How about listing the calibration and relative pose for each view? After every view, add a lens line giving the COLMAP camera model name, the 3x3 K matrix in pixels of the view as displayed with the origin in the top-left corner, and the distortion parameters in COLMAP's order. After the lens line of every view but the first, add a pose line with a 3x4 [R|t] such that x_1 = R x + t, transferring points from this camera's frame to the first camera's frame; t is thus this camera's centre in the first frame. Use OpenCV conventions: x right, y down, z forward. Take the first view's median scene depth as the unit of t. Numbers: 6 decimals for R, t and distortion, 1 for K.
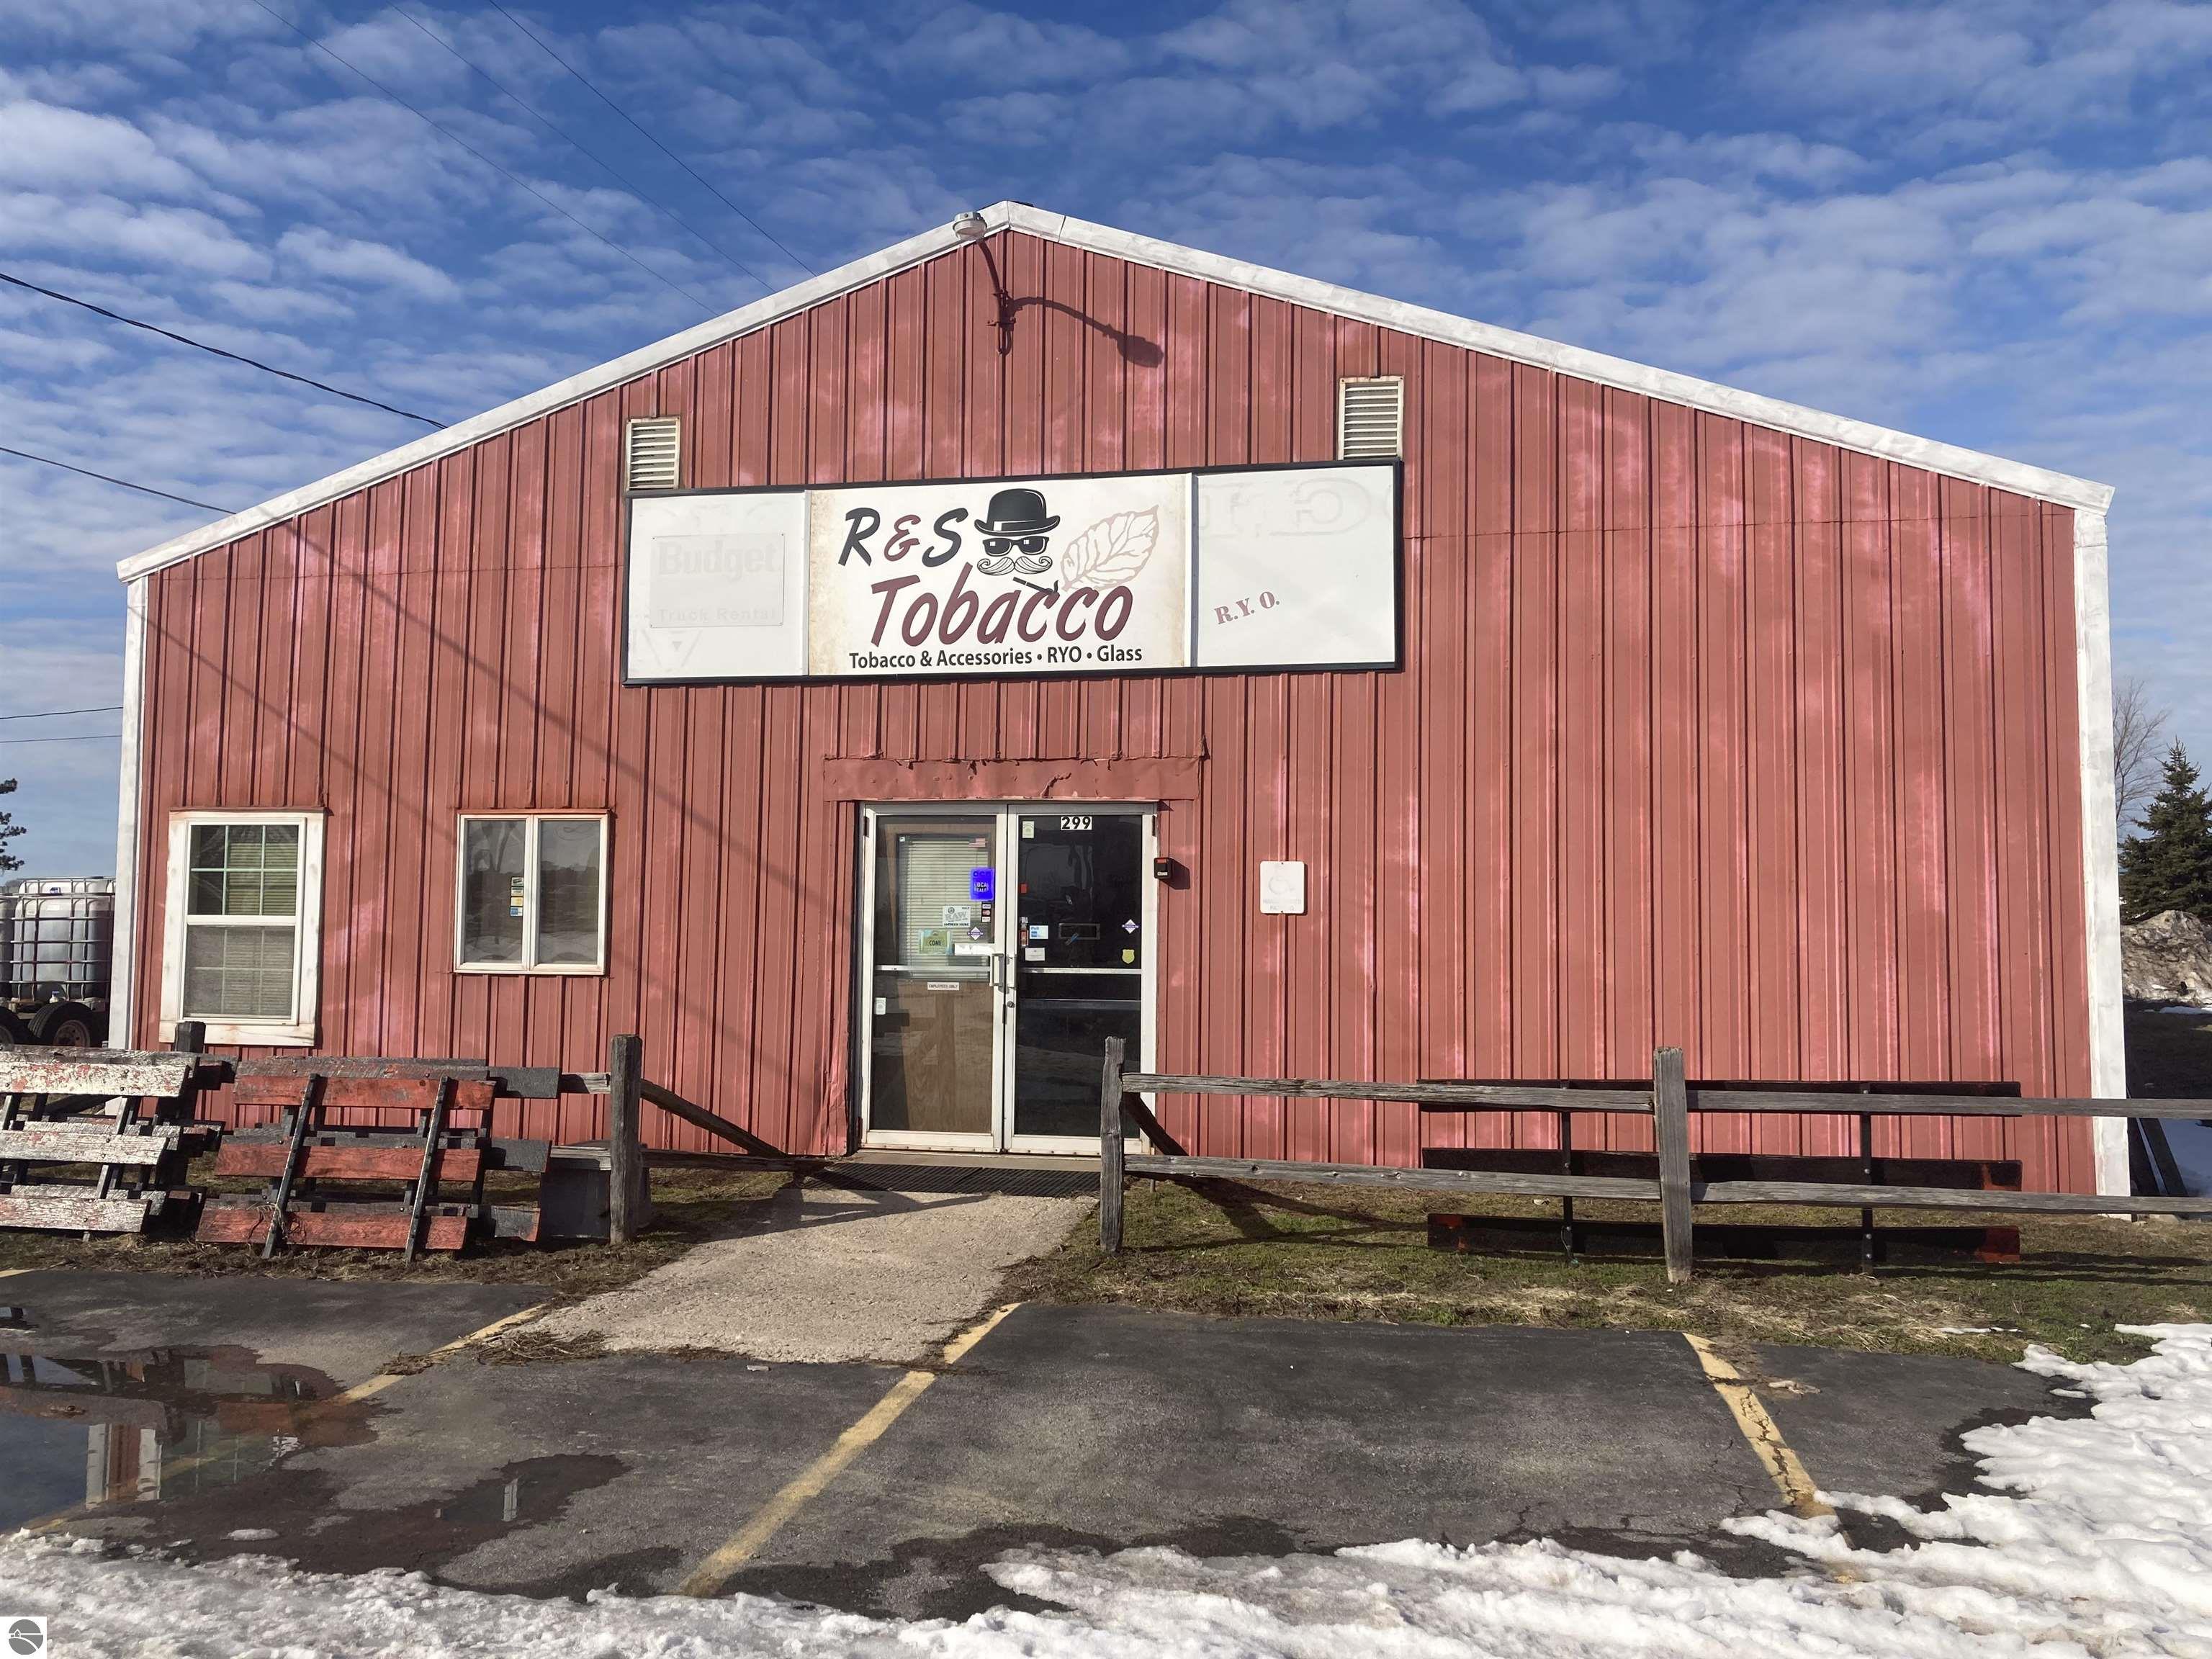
lens RADIAL K [[1886.1, 0, 1087.6], [0, 1886.1, 838.1], [0, 0, 1]] dist [0.028206, 0.007599]
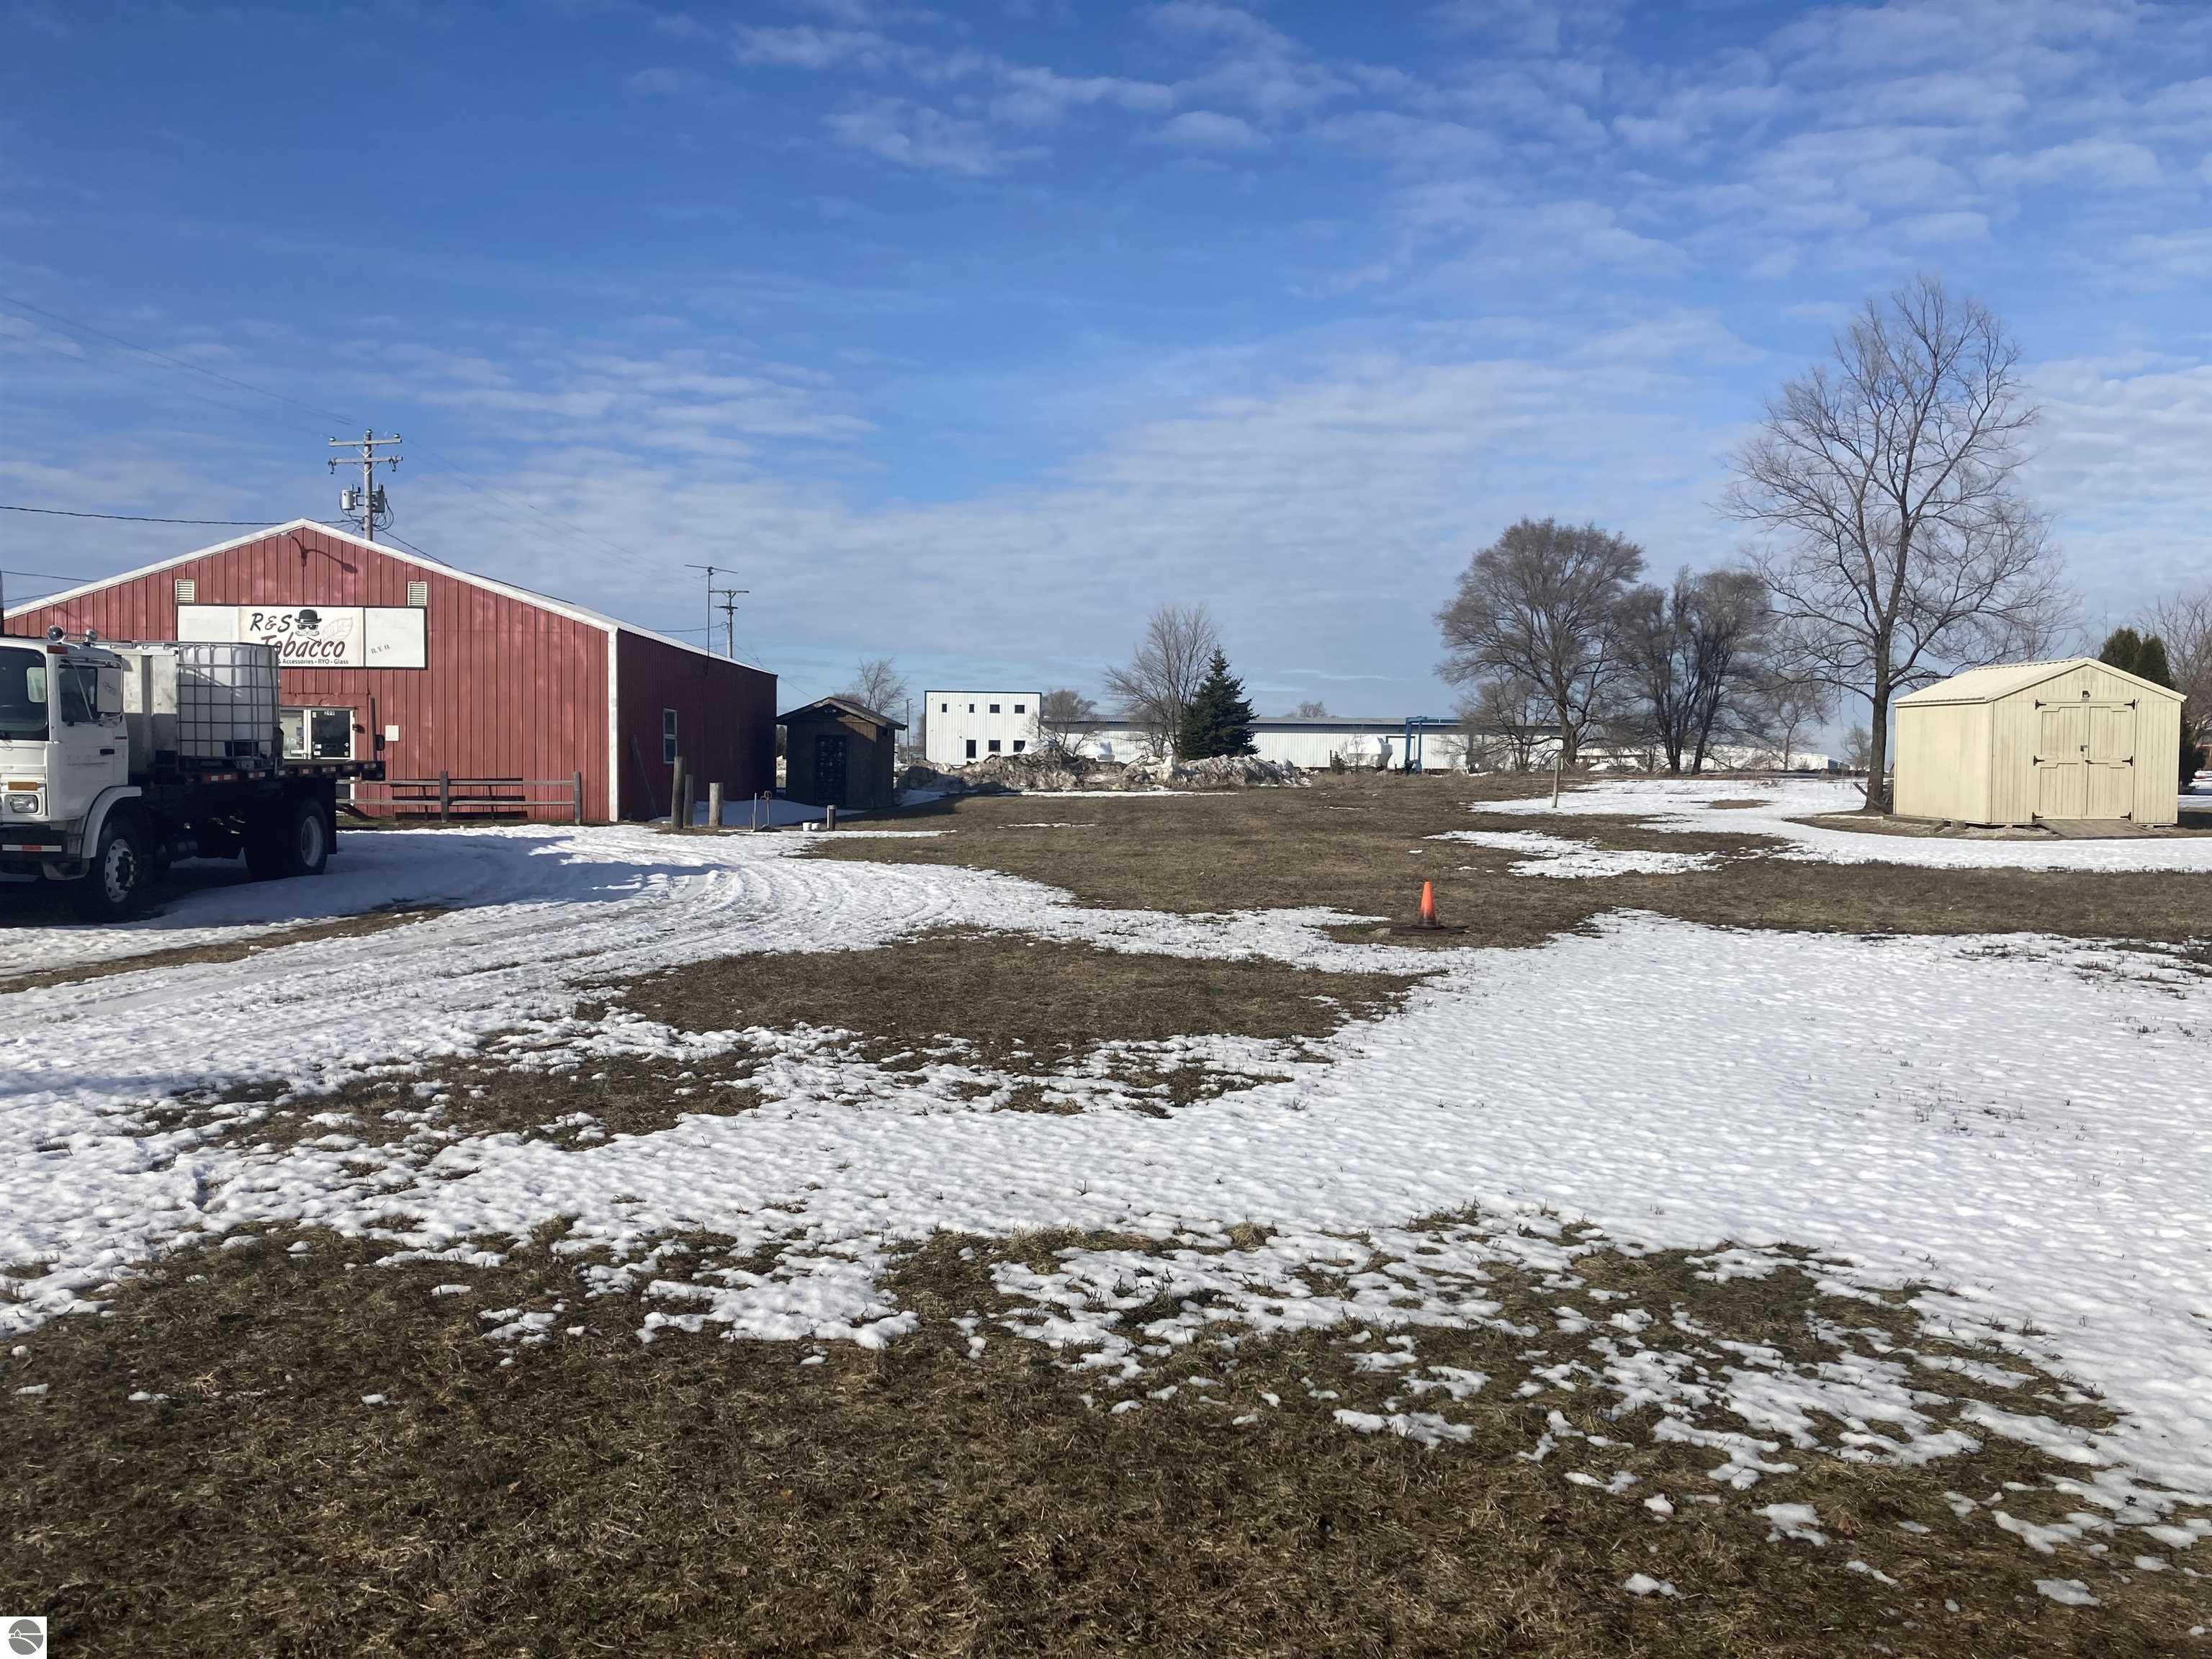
lens RADIAL K [[1886.1, 0, 1114.4], [0, 1886.1, 830.2], [0, 0, 1]] dist [0.028206, 0.007599]
pose [[0.975684, -0.004983, 0.219125, 0.598839], [-0.012508, 0.996847, 0.078362, -0.079573], [-0.218825, -0.079197, 0.972545, -2.505659]]
